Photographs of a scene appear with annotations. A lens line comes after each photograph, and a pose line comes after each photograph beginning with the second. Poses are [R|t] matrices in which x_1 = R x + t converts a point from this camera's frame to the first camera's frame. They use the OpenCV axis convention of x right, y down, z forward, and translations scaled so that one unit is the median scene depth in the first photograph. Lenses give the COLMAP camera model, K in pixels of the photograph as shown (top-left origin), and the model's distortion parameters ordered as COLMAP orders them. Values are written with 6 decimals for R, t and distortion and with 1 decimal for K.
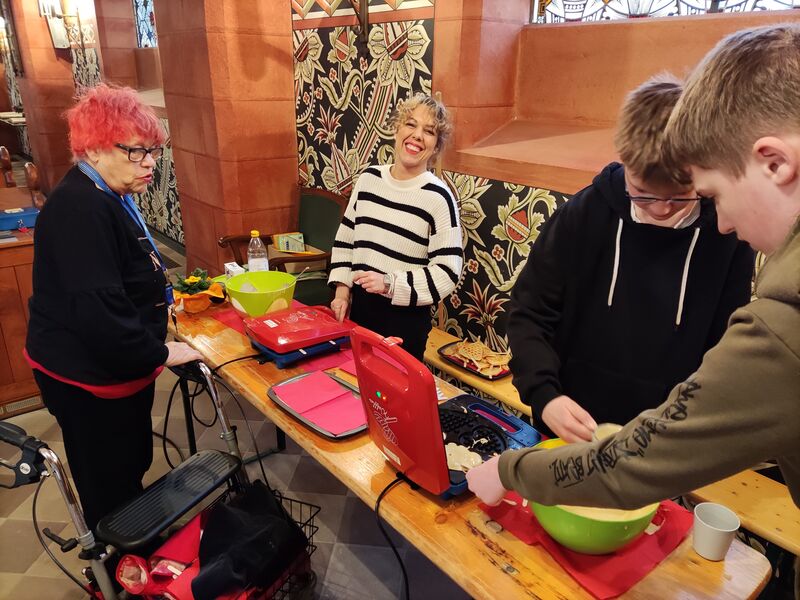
lens RADIAL K [[602.2, 0, 398.7], [0, 602.2, 300.0], [0, 0, 1]] dist [0.012787, -0.026976]
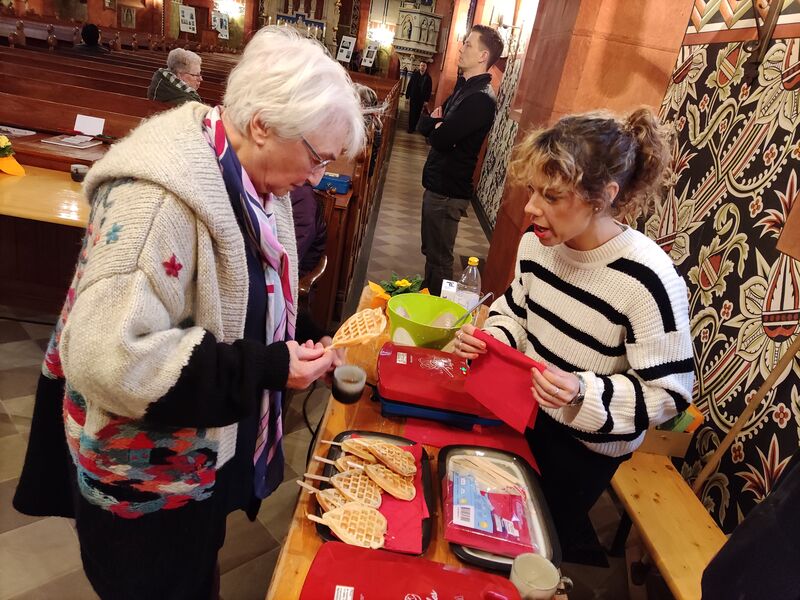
lens RADIAL K [[602.2, 0, 397.4], [0, 602.2, 303.1], [0, 0, 1]] dist [0.012787, -0.026976]
pose [[0.777995, 0.326545, -0.536743, 0.085975], [-0.346537, 0.935645, 0.066933, -0.053400], [0.524057, 0.133928, 0.841087, 0.193203]]
